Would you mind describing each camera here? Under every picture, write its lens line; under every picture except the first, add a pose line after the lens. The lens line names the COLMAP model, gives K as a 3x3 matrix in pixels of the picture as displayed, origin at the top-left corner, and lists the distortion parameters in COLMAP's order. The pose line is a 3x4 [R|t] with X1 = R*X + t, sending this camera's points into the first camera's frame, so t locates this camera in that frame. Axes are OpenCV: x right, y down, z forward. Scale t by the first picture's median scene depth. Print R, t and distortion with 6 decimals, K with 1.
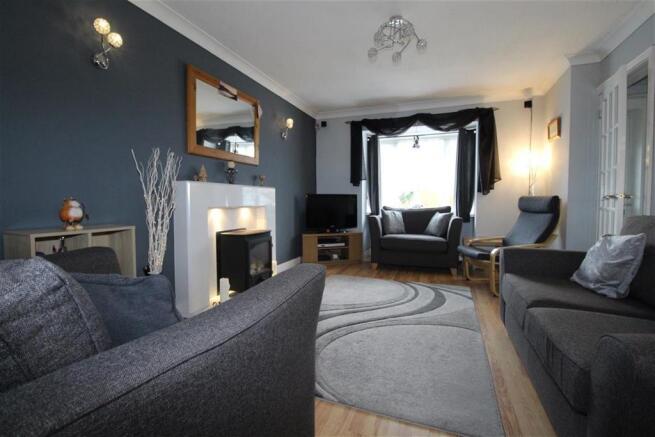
lens RADIAL K [[304.0, 0, 326.6], [0, 304.0, 213.6], [0, 0, 1]] dist [0.000056, -0.015008]
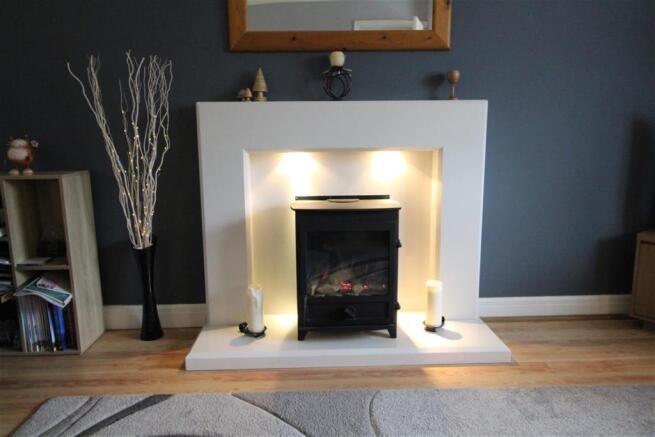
lens RADIAL K [[415.6, 0, 326.1], [0, 415.6, 212.6], [0, 0, 1]] dist [0.001955, -0.005132]
pose [[0.383508, 0.132468, -0.913988, 0.301991], [-0.024166, 0.990760, 0.133455, -0.008458], [0.923221, -0.029093, 0.383166, 0.726834]]
